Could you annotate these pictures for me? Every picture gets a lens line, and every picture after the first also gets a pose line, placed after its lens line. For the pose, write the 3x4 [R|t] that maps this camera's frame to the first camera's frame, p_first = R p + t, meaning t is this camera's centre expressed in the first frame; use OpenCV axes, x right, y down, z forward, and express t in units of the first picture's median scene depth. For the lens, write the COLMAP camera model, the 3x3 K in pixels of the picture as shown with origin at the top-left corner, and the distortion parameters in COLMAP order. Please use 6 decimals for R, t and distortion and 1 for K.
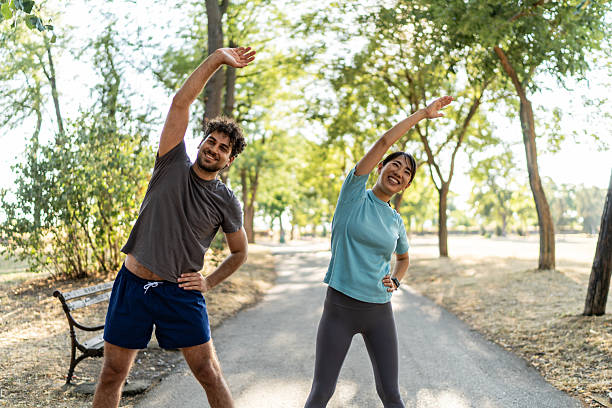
lens RADIAL K [[593.3, 0, 306.0], [0, 593.3, 204.0], [0, 0, 1]] dist [-0.013919, 0.022309]
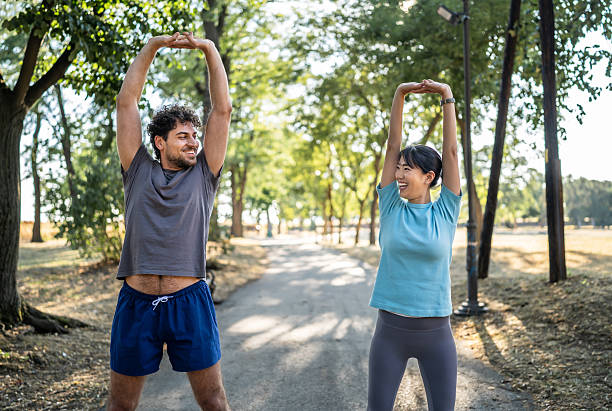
lens RADIAL K [[621.5, 0, 320.0], [0, 621.5, 194.8], [0, 0, 1]] dist [-0.025393, 0.125832]
pose [[0.999058, -0.005160, 0.043086, -0.000261], [0.005261, 0.999984, -0.002225, -0.004325], [-0.043074, 0.002450, 0.999069, -0.083475]]
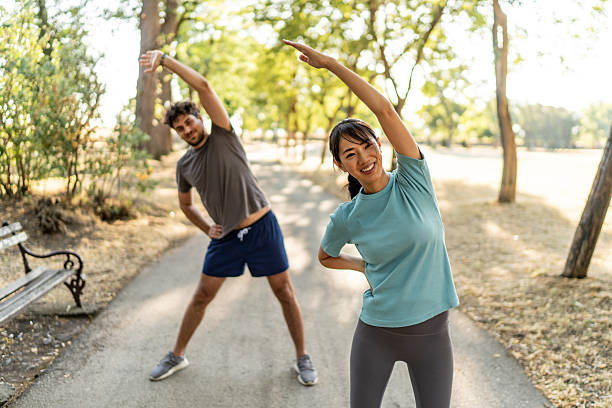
lens RADIAL K [[580.7, 0, 306.0], [0, 580.7, 204.0], [0, 0, 1]] dist [-0.004441, 0.002121]
pose [[0.995864, 0.023567, 0.087750, 0.002798], [-0.037540, 0.986213, 0.161169, -0.005389], [-0.082742, -0.163796, 0.983018, 0.030136]]
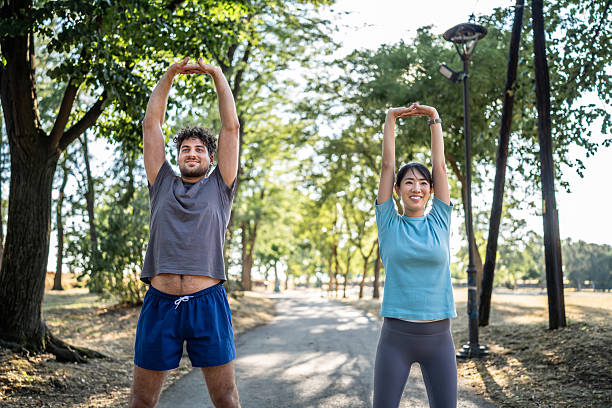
lens RADIAL K [[593.4, 0, 306.0], [0, 593.4, 204.0], [0, 0, 1]] dist [-0.031464, 0.159833]
pose [[0.999851, 0.015045, 0.008457, -0.000799], [-0.014266, 0.996223, -0.085656, 0.000227], [-0.009714, 0.085523, 0.996289, -0.085441]]
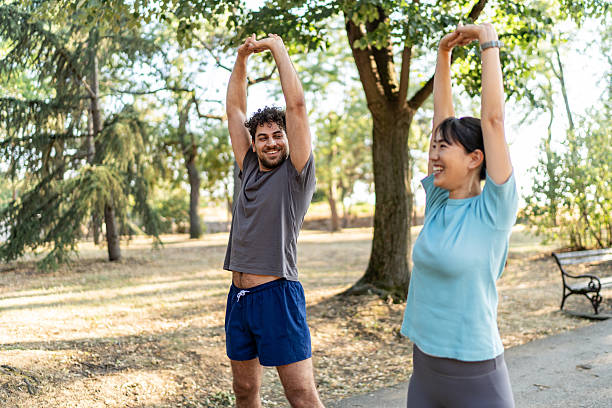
lens RADIAL K [[580.7, 0, 306.0], [0, 580.7, 204.0], [0, 0, 1]] dist [-0.004441, 0.002121]
pose [[0.672142, -0.014349, -0.740283, 0.031973], [0.037674, 0.999180, 0.014839, -0.004076], [0.739463, -0.037863, 0.672131, -0.059991]]
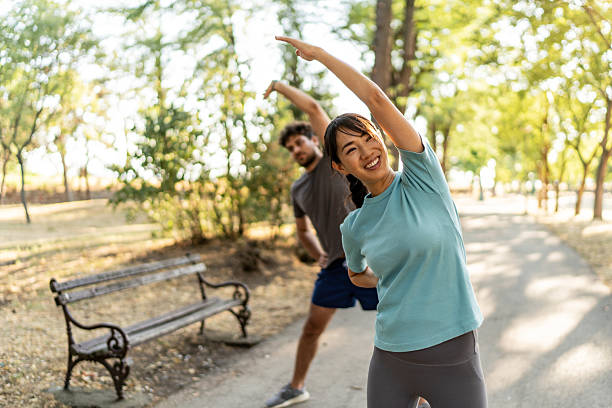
lens RADIAL K [[593.3, 0, 306.0], [0, 593.3, 204.0], [0, 0, 1]] dist [-0.013919, 0.022309]
pose [[0.943042, 0.018437, -0.332162, 0.018982], [0.006643, 0.997220, 0.074211, -0.001713], [0.332607, -0.072191, 0.940299, 0.034455]]
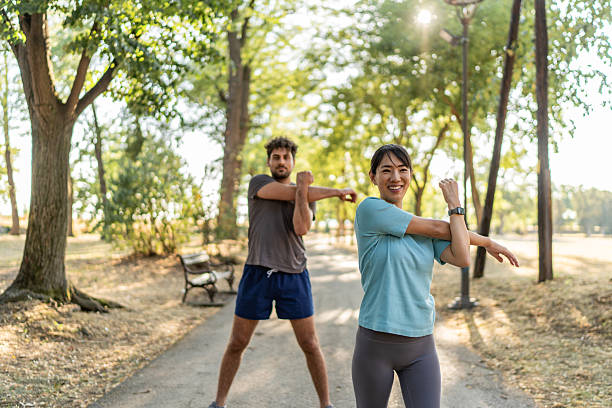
lens RADIAL K [[601.0, 0, 306.0], [0, 601.0, 204.0], [0, 0, 1]] dist [0.001271, 0.000693]
pose [[0.999867, 0.015455, -0.005112, 0.001006], [-0.015417, 0.999854, 0.007374, -0.004027], [0.005225, -0.007295, 0.999960, -0.098025]]
